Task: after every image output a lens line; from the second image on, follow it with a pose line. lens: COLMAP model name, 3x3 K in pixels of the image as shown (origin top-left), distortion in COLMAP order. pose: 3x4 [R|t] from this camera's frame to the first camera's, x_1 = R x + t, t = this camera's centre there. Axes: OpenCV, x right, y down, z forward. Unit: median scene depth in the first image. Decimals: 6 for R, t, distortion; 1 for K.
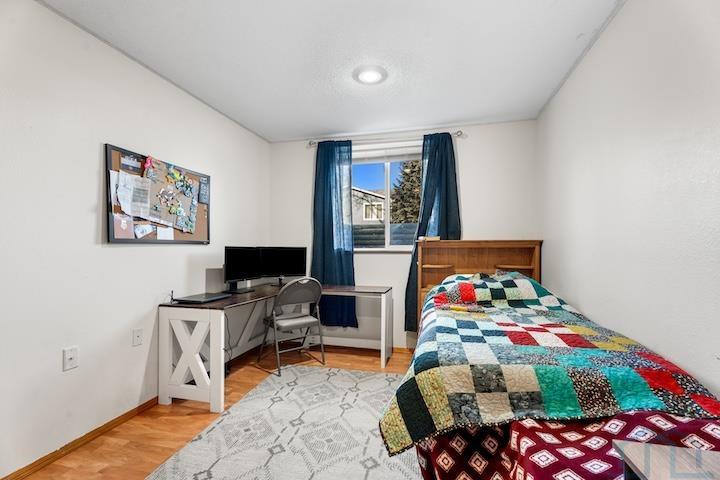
lens RADIAL K [[322.1, 0, 360.6], [0, 322.1, 245.9], [0, 0, 1]] dist [0.013063, 0.000464]
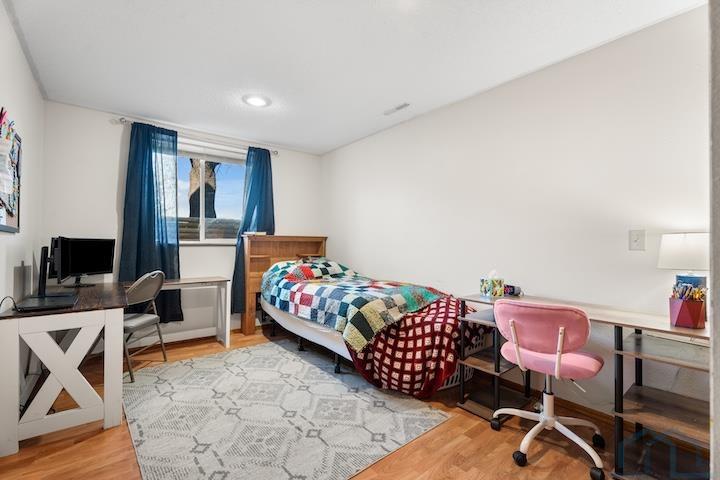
lens RADIAL K [[322.1, 0, 356.5], [0, 322.1, 239.0], [0, 0, 1]] dist [0.013063, 0.000464]
pose [[0.607301, 0.014957, 0.794331, -0.512712], [-0.008705, 0.999888, -0.012171, 0.009200], [-0.794424, 0.000477, 0.607364, -0.036980]]
